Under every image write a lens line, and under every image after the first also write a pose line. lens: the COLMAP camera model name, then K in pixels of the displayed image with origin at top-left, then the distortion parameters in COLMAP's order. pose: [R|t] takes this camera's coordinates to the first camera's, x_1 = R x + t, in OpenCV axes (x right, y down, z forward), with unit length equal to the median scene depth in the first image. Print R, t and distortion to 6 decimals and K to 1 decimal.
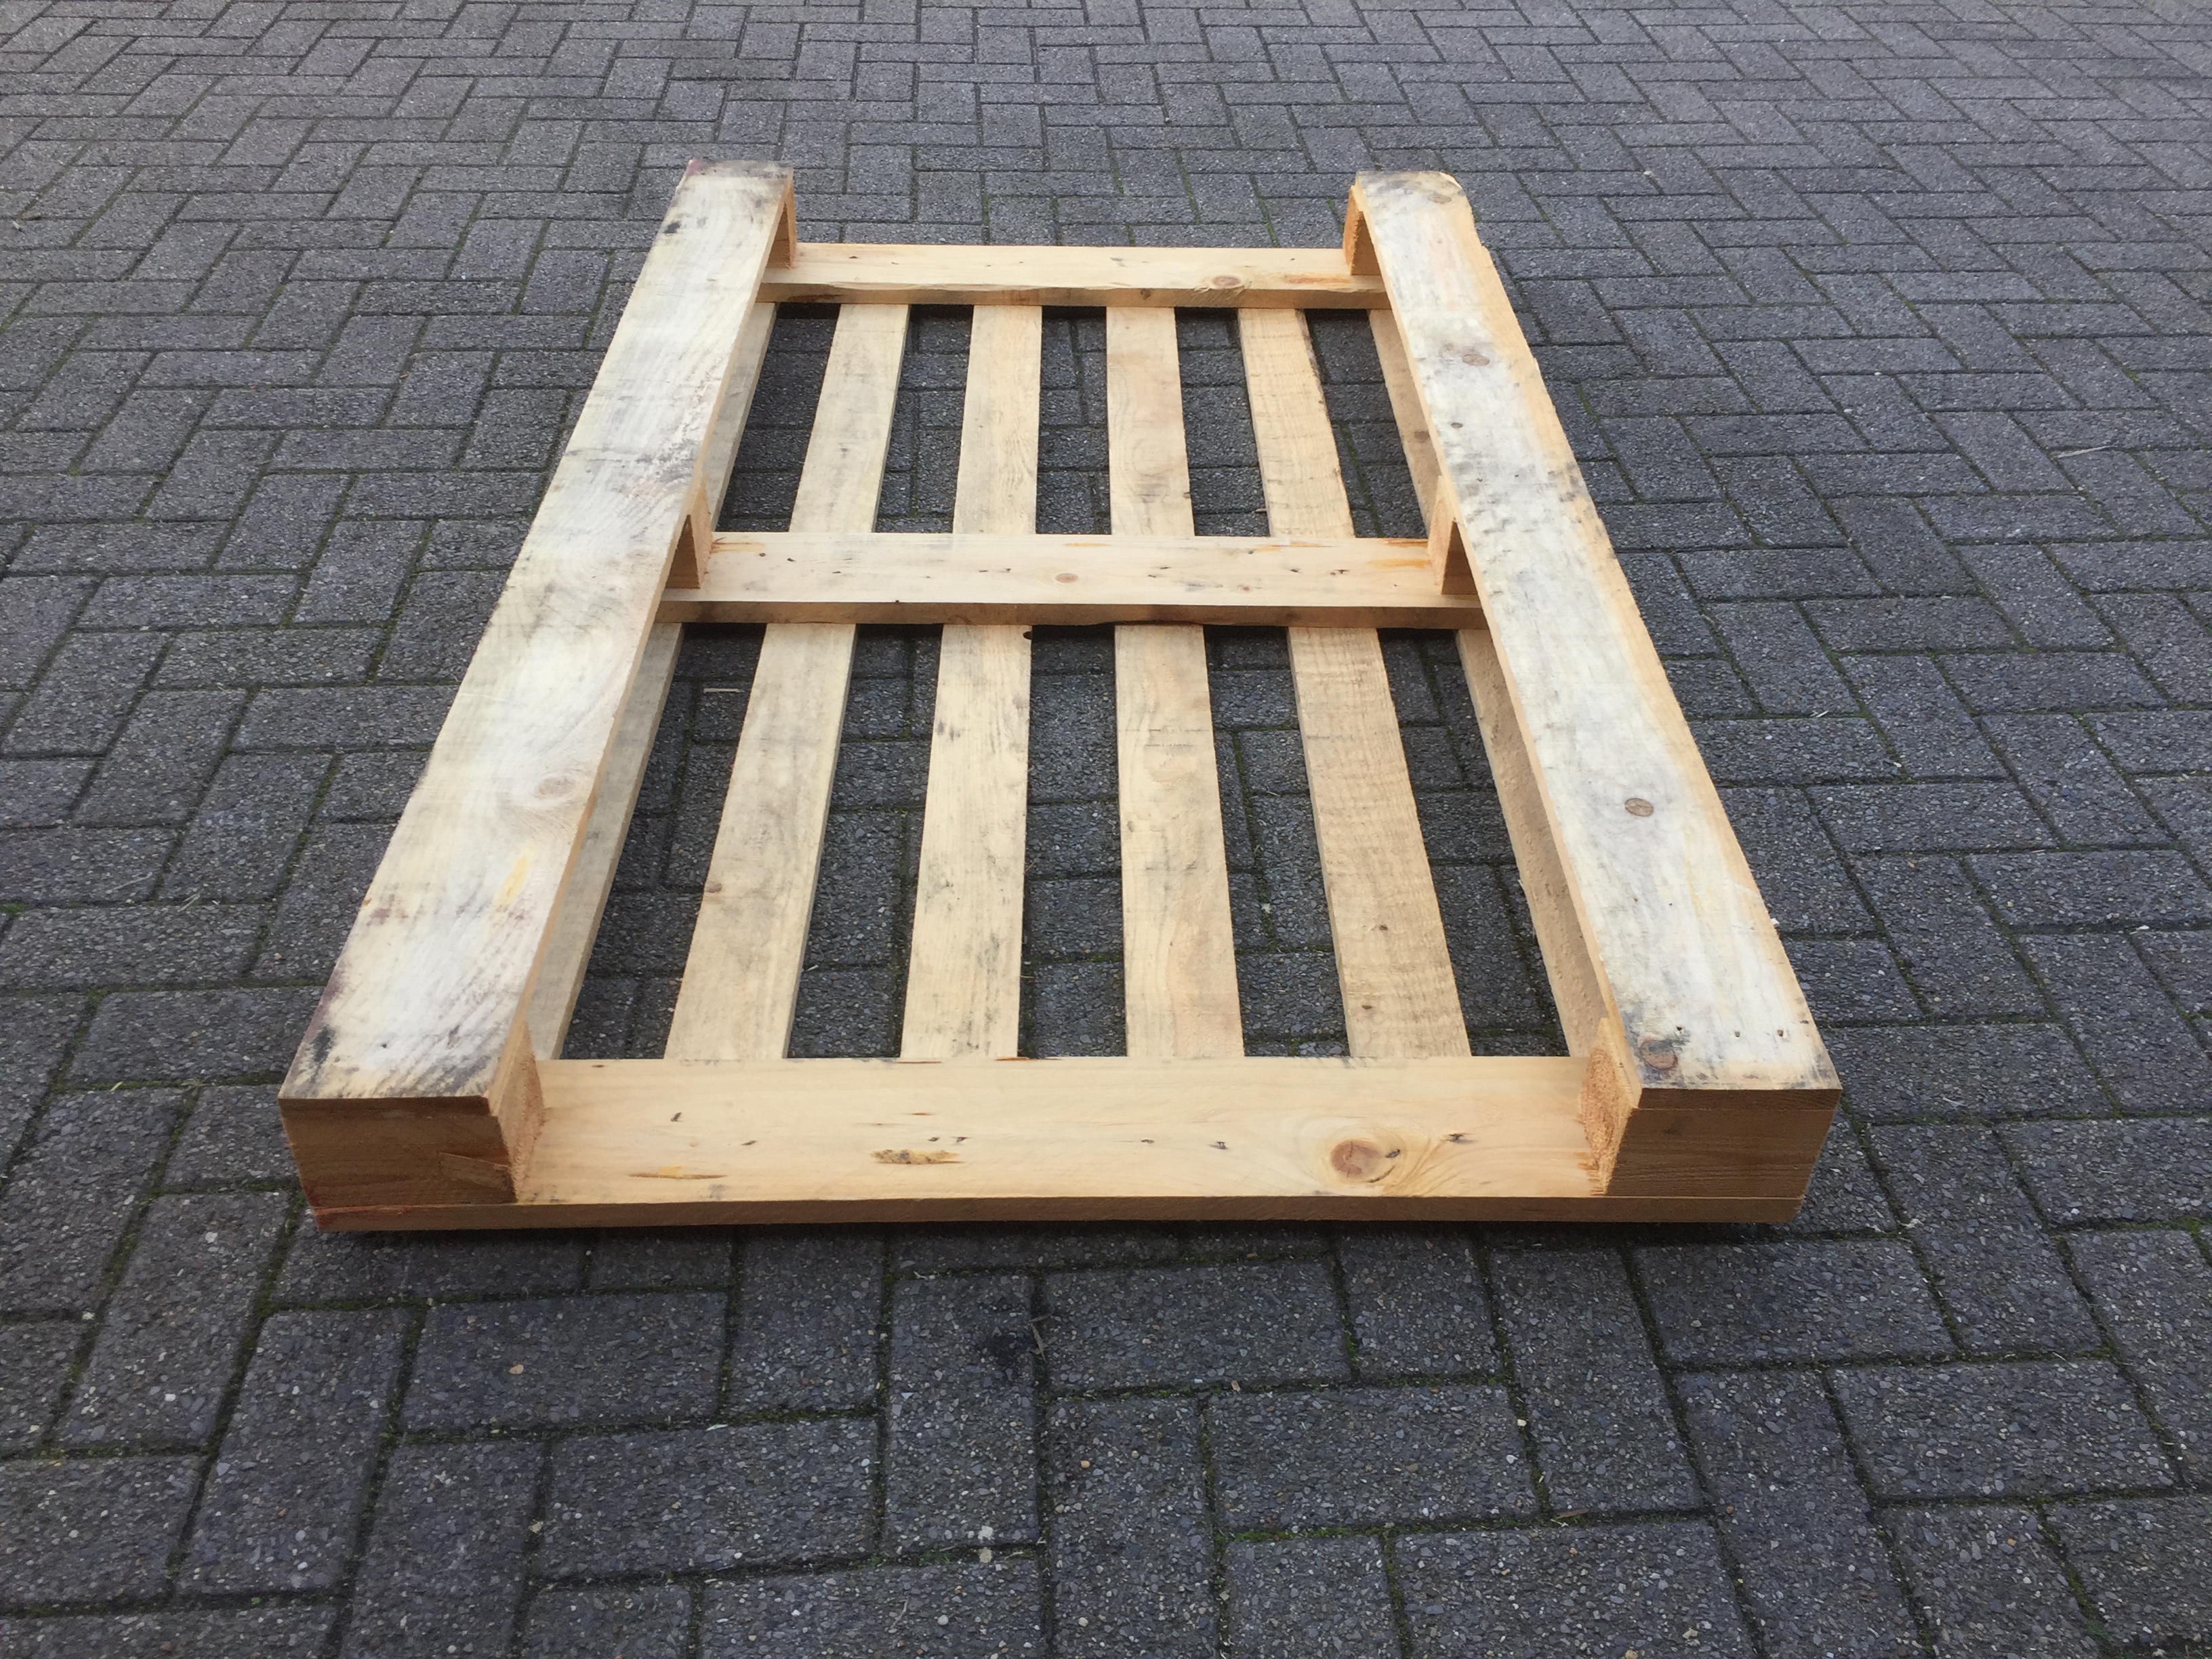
lens RADIAL K [[1897.5, 0, 1106.0], [0, 1897.5, 829.5], [0, 0, 1]] dist [0.093737, -0.130902]
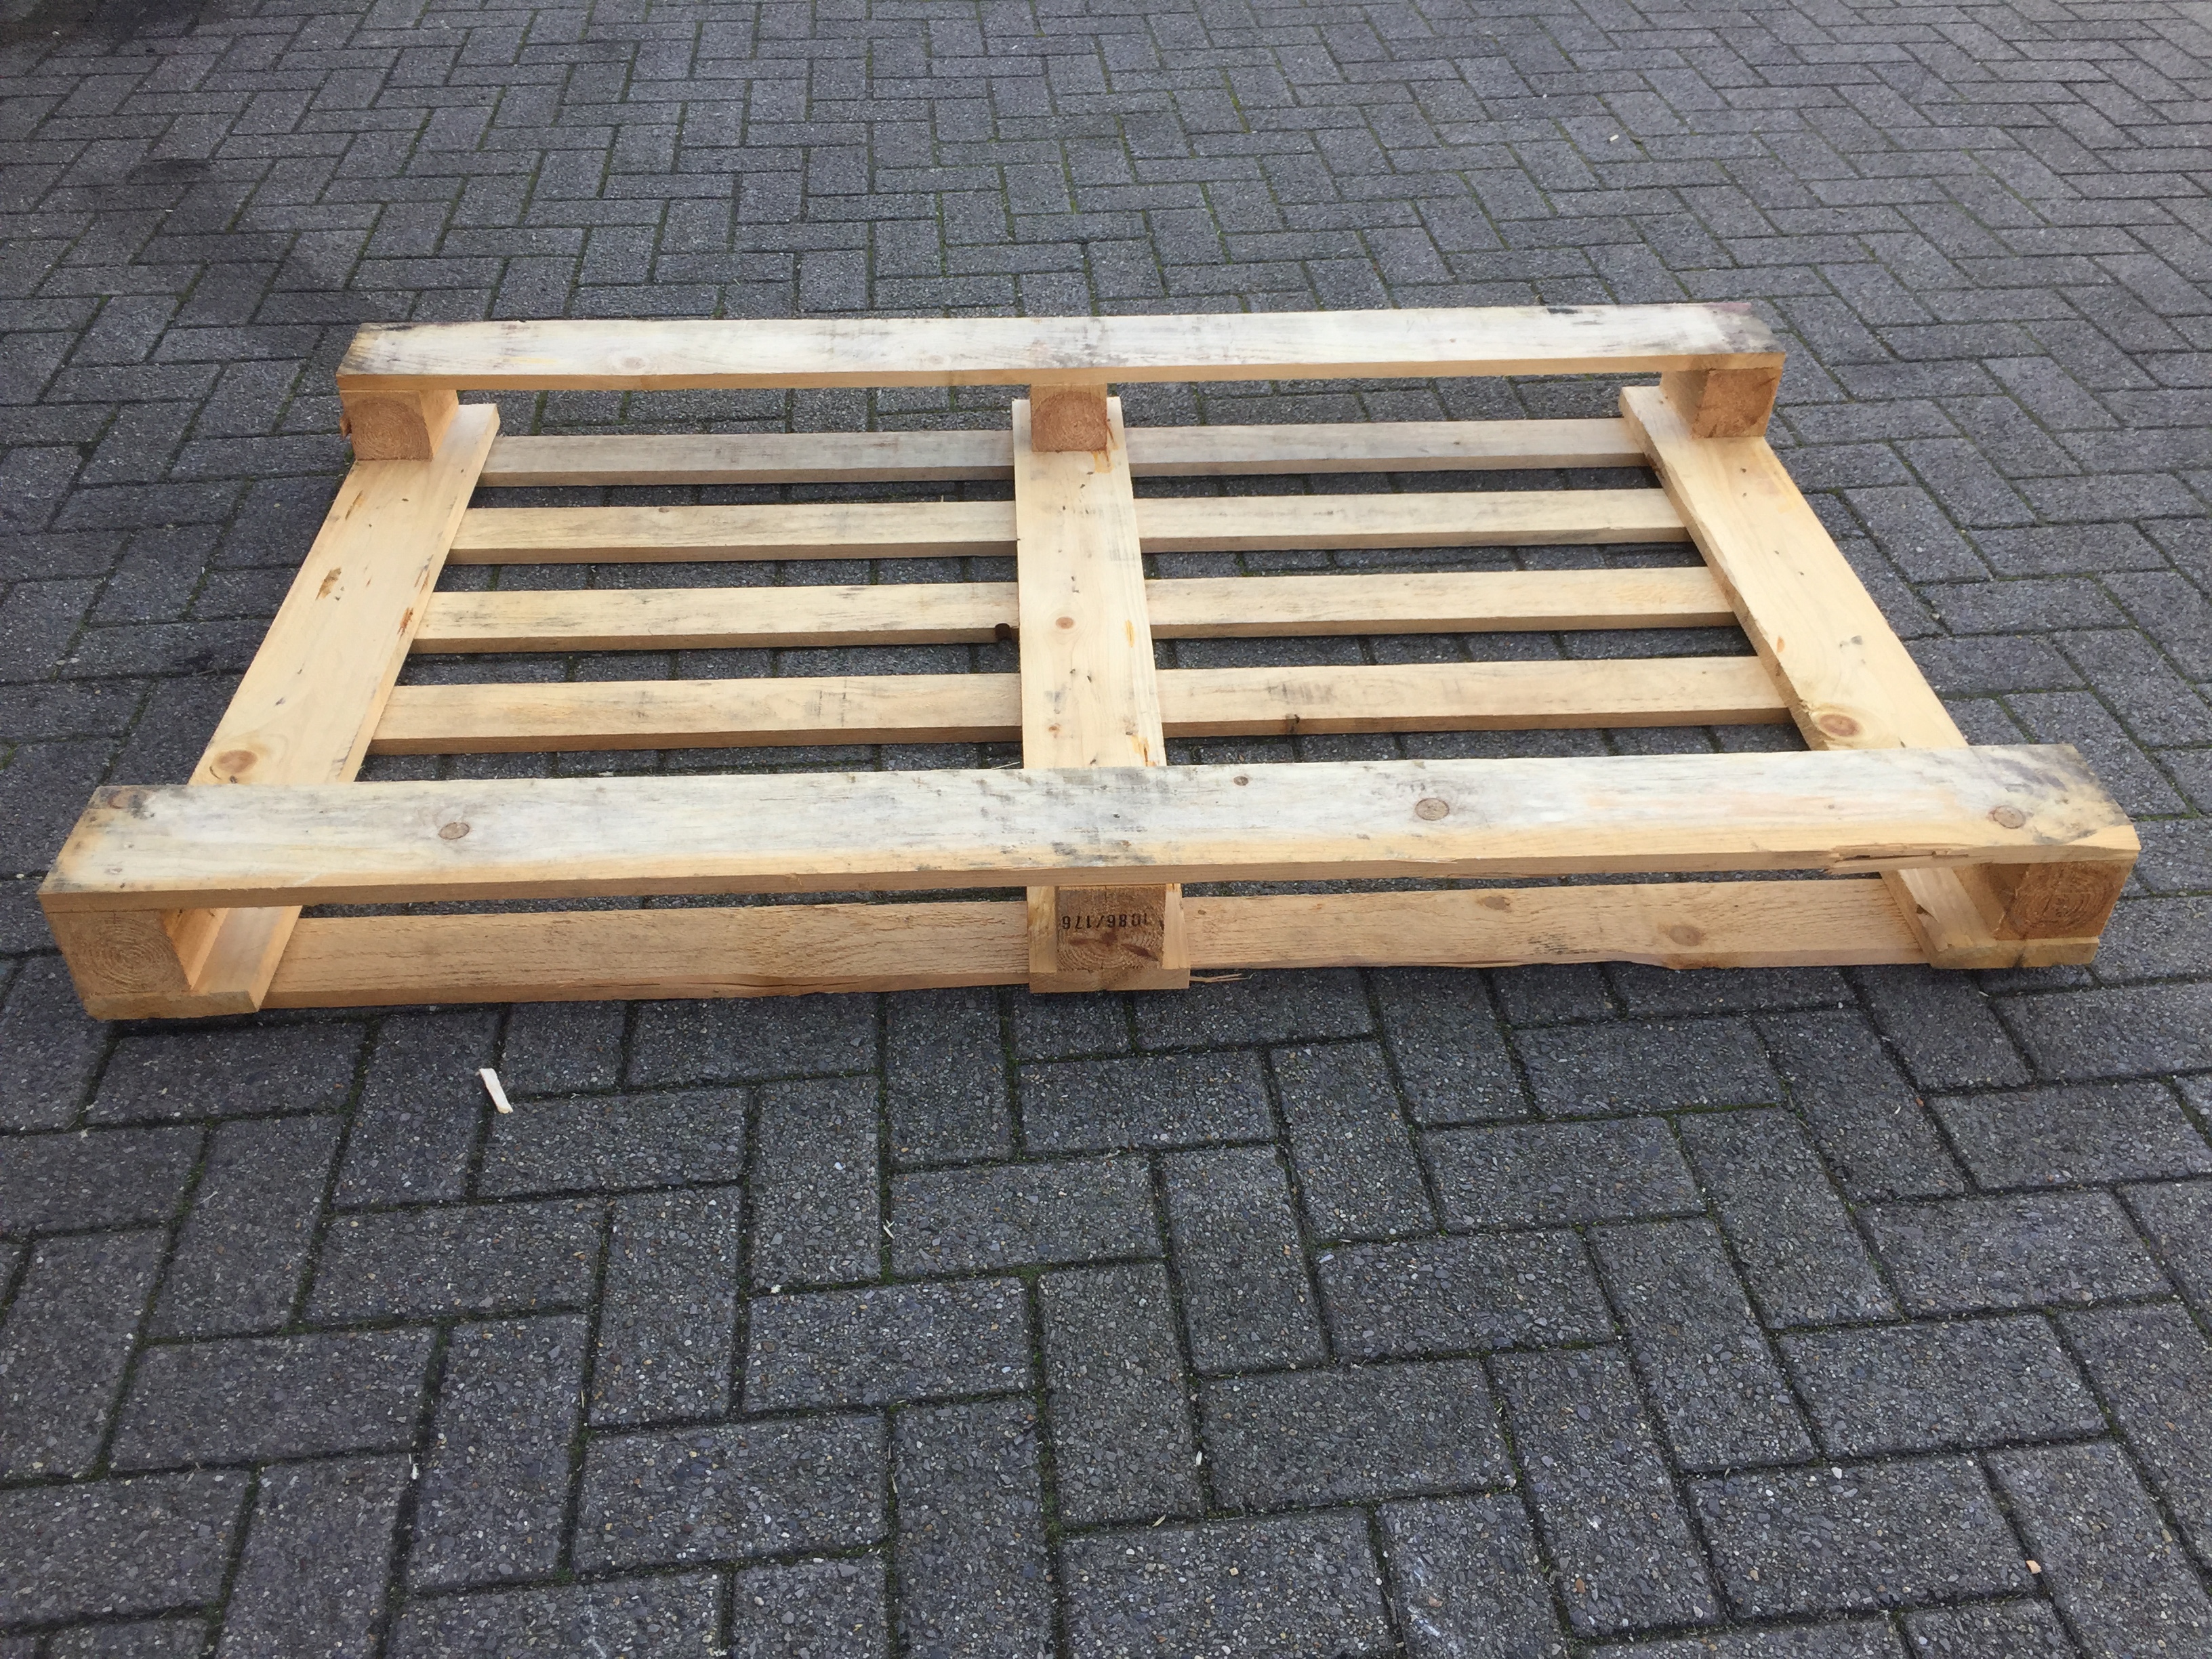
lens RADIAL K [[1897.5, 0, 1106.0], [0, 1897.5, 829.5], [0, 0, 1]] dist [0.093737, -0.130902]
pose [[0.034928, 0.622113, -0.782148, 0.820100], [-0.637838, 0.616379, 0.461779, -0.532536], [0.769378, 0.482755, 0.418336, 0.630195]]
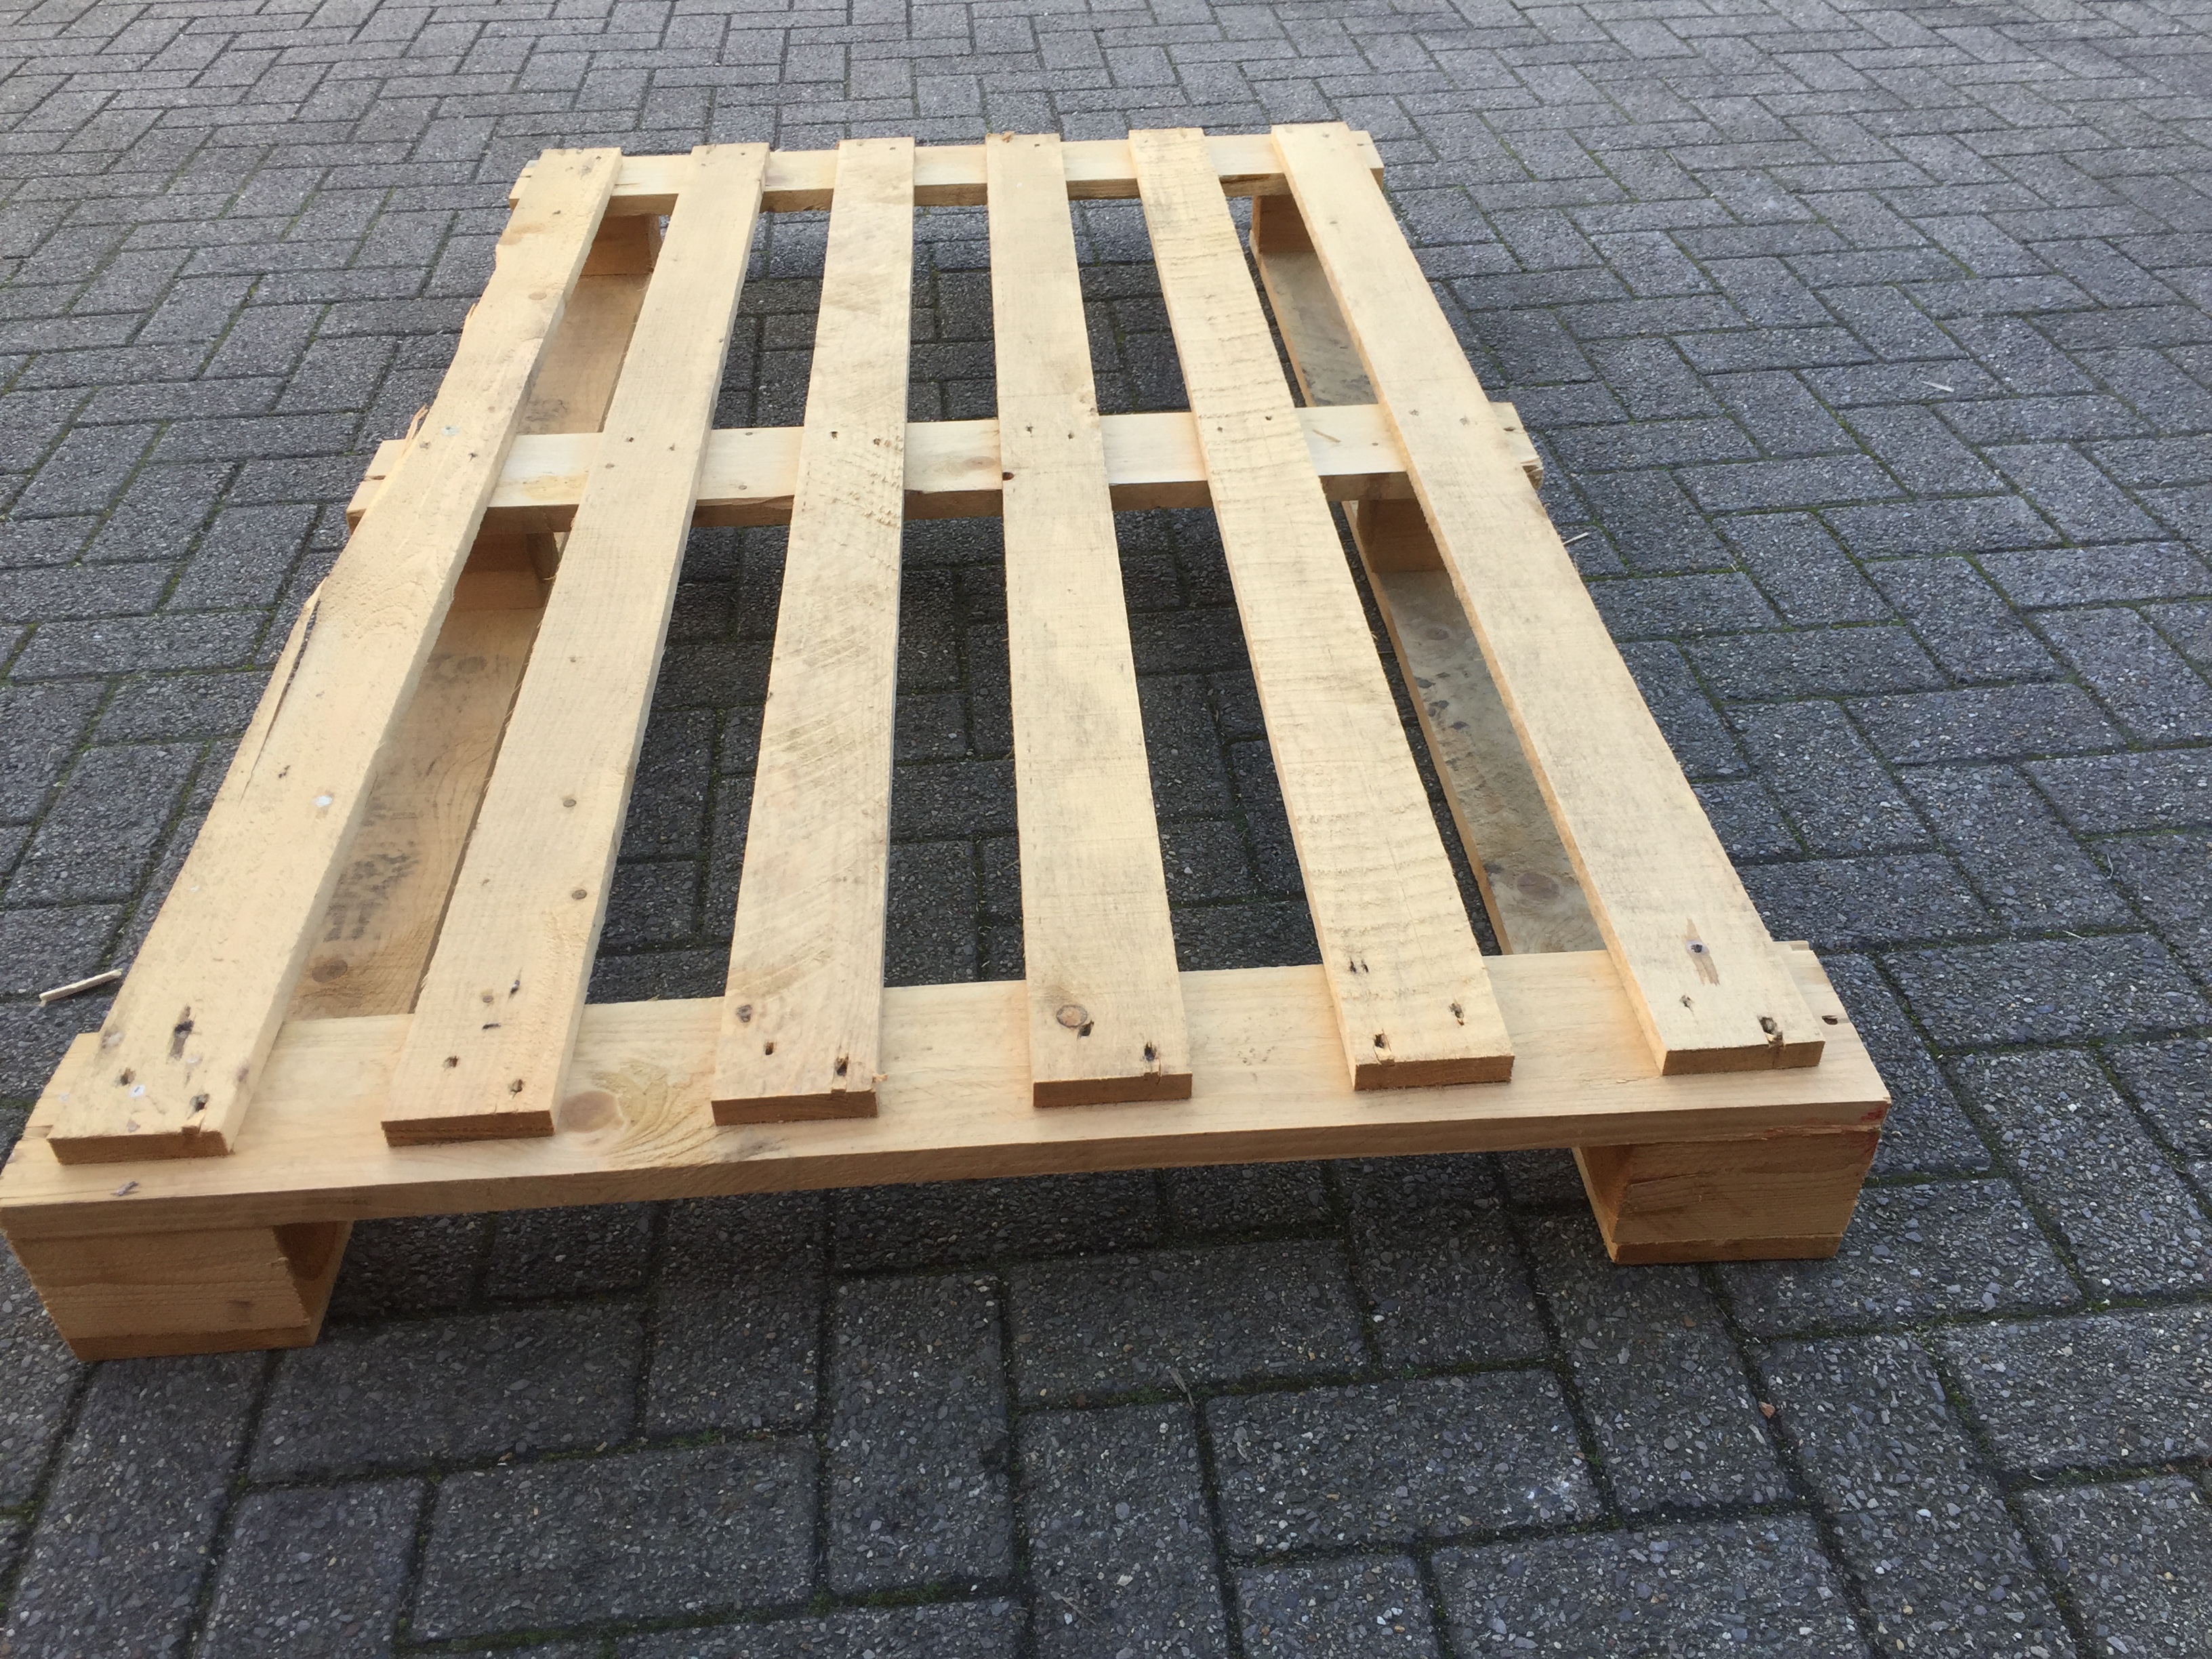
lens RADIAL K [[1897.5, 0, 1106.0], [0, 1897.5, 829.5], [0, 0, 1]] dist [0.093737, -0.130902]
pose [[0.998612, -0.052524, 0.004008, 0.630909], [0.052620, 0.998169, -0.029833, 0.029600], [-0.002434, 0.030002, 0.999547, 0.133500]]
